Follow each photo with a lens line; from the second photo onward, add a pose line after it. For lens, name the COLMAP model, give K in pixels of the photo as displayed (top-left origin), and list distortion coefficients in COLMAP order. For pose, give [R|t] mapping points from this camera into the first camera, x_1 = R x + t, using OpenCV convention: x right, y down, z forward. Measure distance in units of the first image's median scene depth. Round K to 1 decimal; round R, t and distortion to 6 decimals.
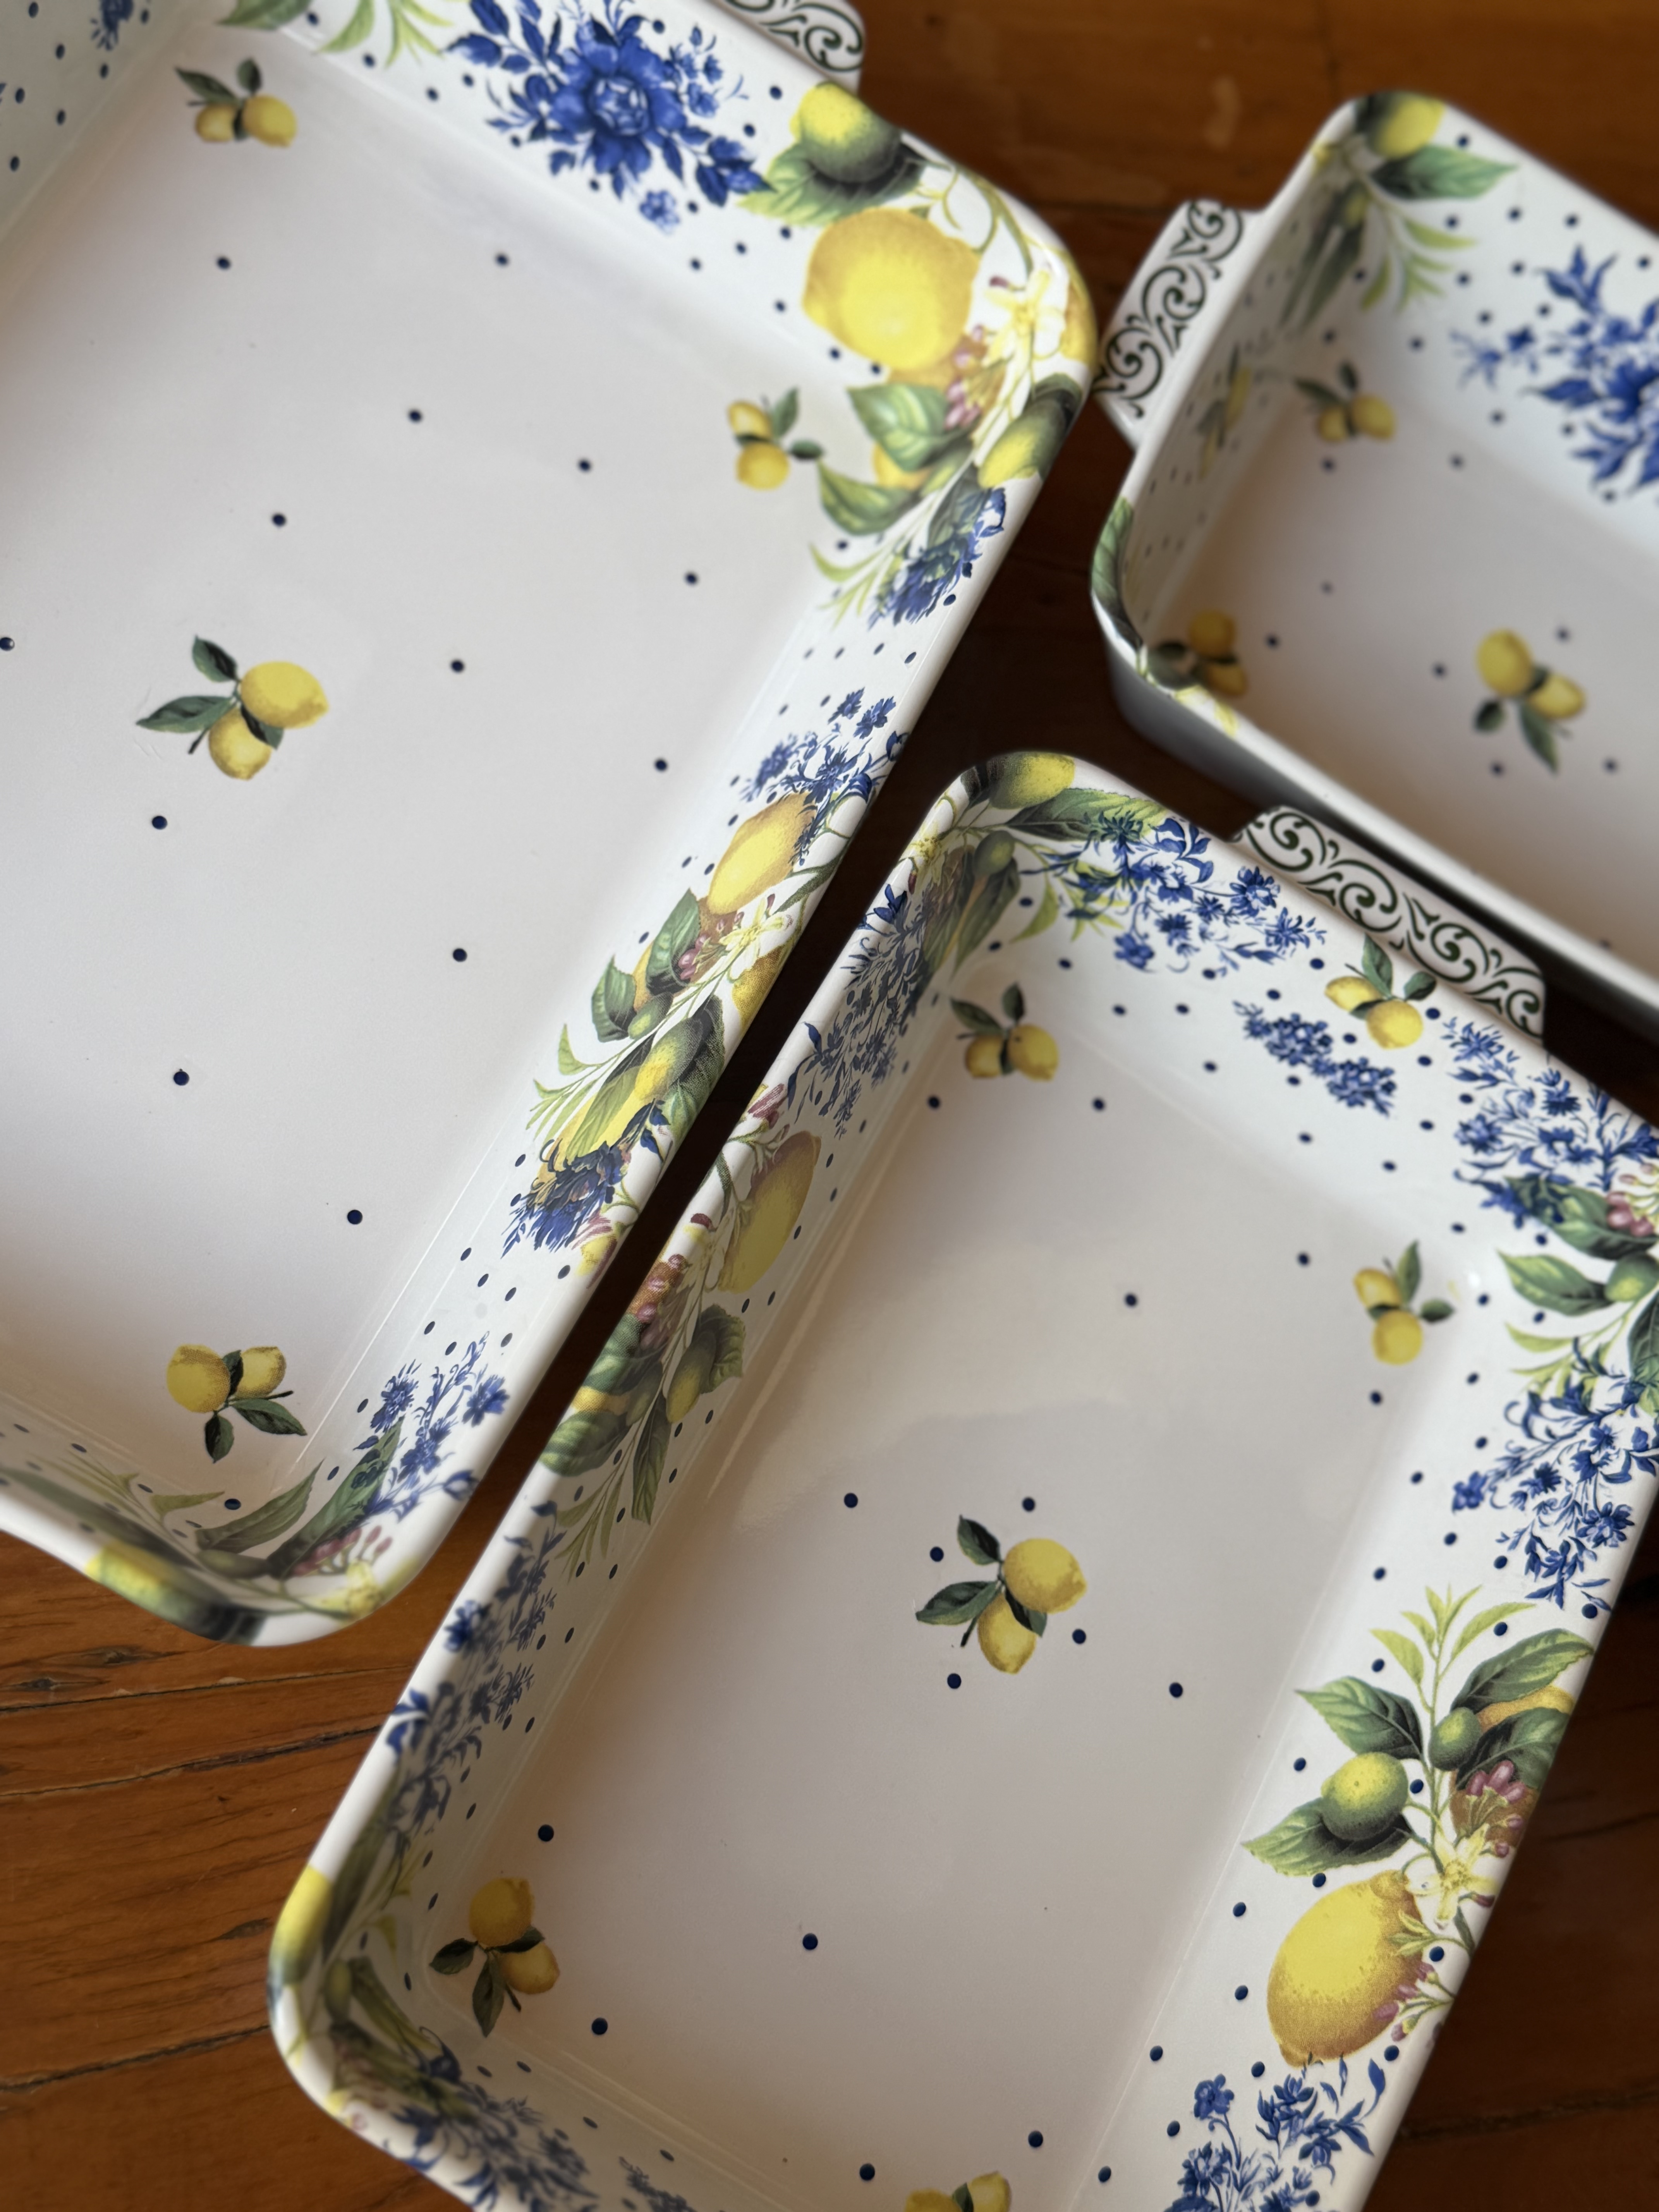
lens RADIAL K [[2787.8, 0, 832.8], [0, 2787.8, 1090.1], [0, 0, 1]] dist [0.090556, 0.000000]
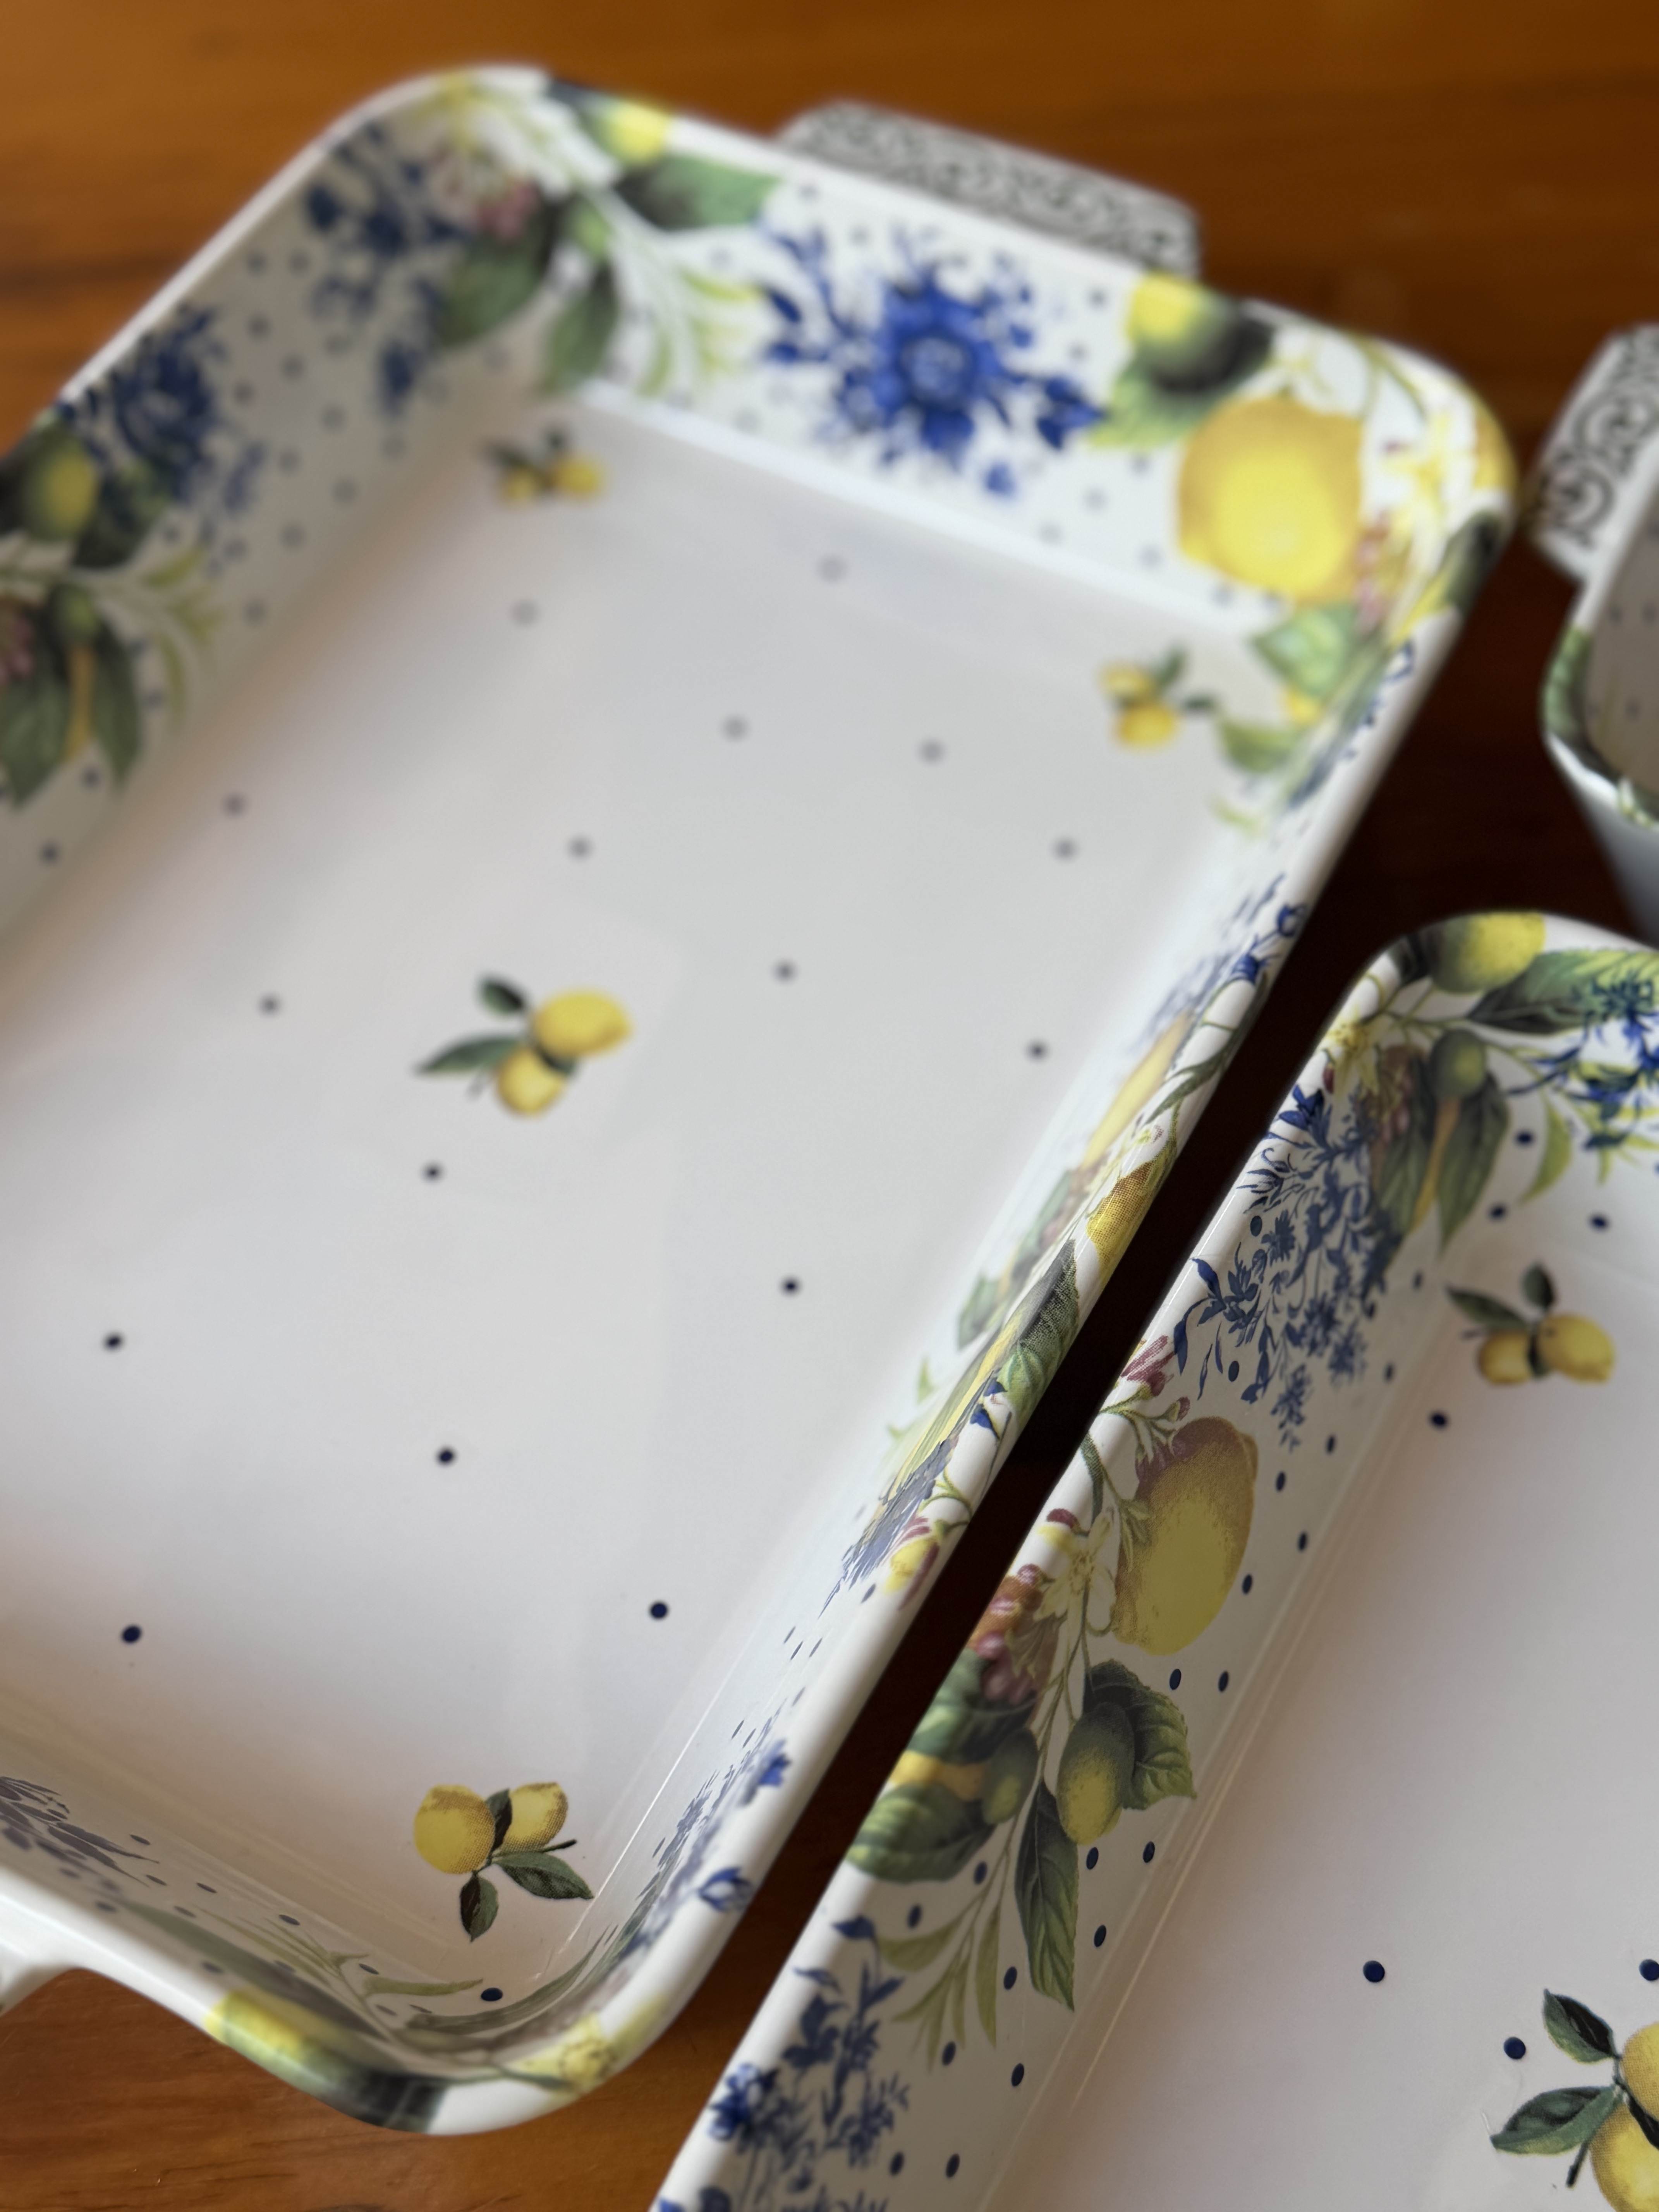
lens RADIAL K [[2787.8, 0, 824.2], [0, 2787.8, 1092.7], [0, 0, 1]] dist [0.090556, 0.000000]
pose [[0.955543, -0.151027, -0.253237, 0.084001], [0.065738, 0.946364, -0.316345, 0.150043], [0.287431, 0.285634, 0.914219, 0.261314]]
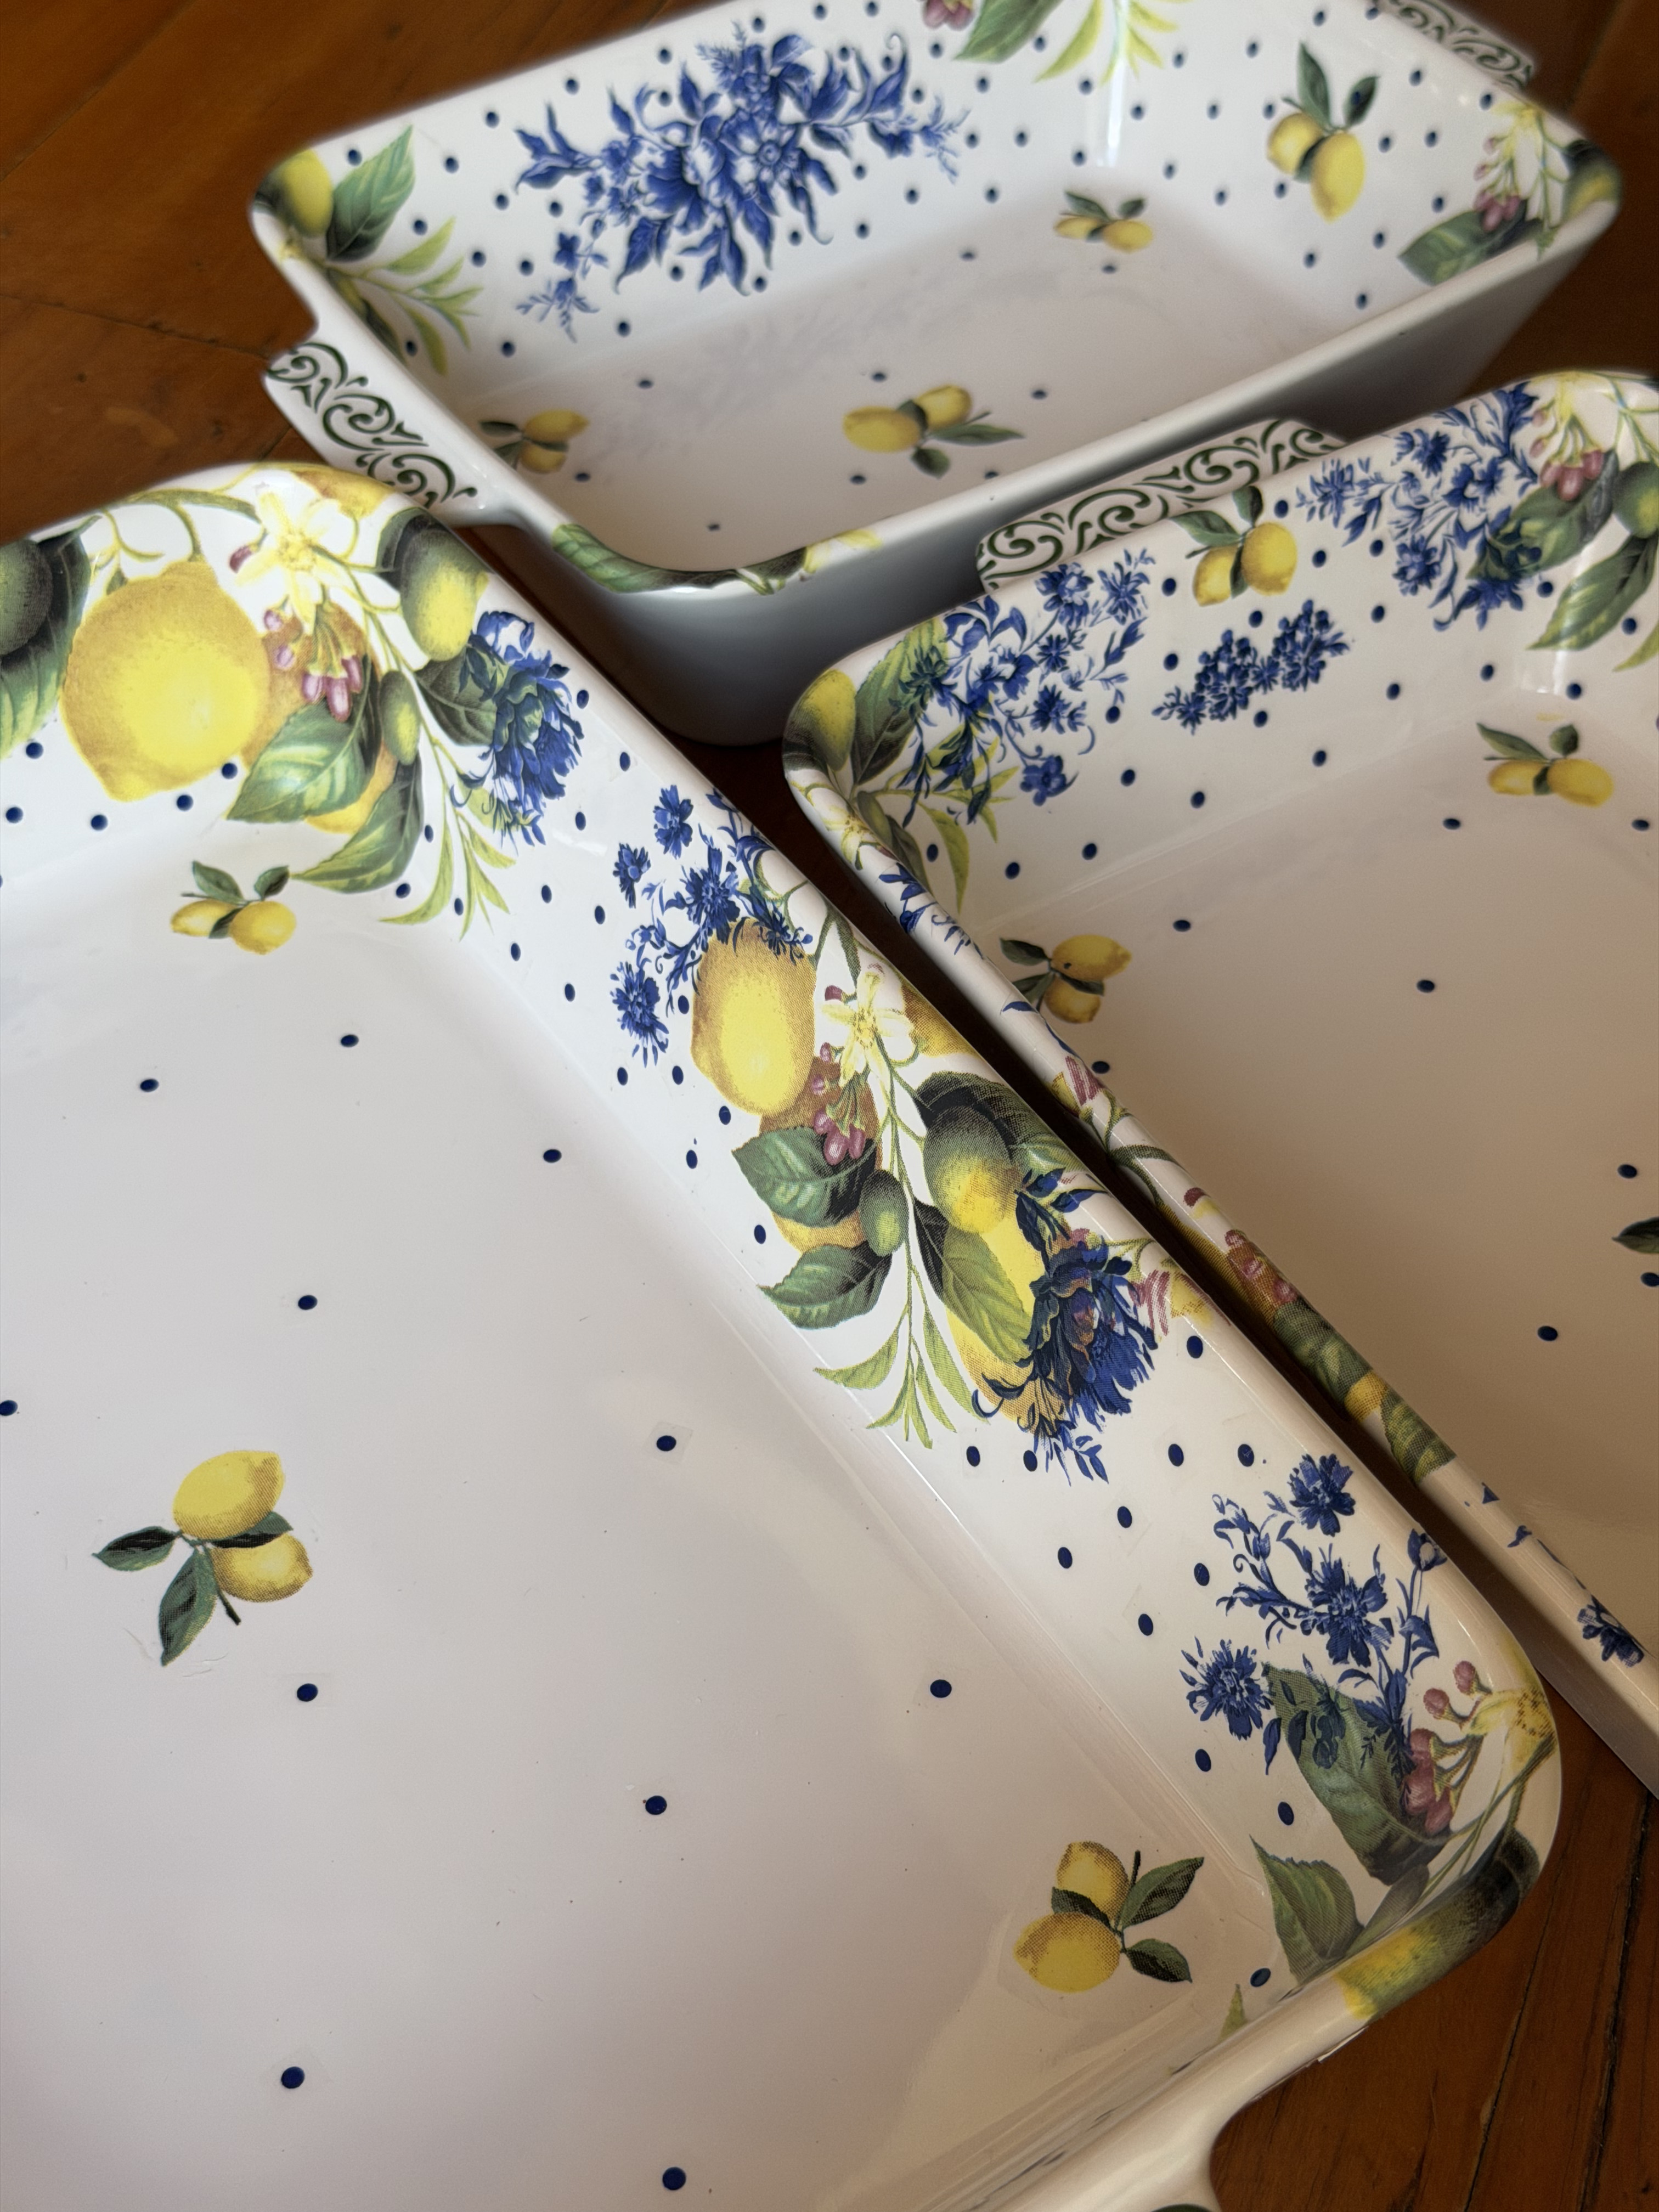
lens RADIAL K [[3224.7, 0, 819.2], [0, 3224.7, 1103.2], [0, 0, 1]] dist [0.114251, 0.000000]
pose [[0.464250, -0.803925, 0.371722, -0.358325], [0.879889, 0.466630, -0.089725, 0.021553], [-0.101325, 0.368729, 0.923998, 0.174719]]
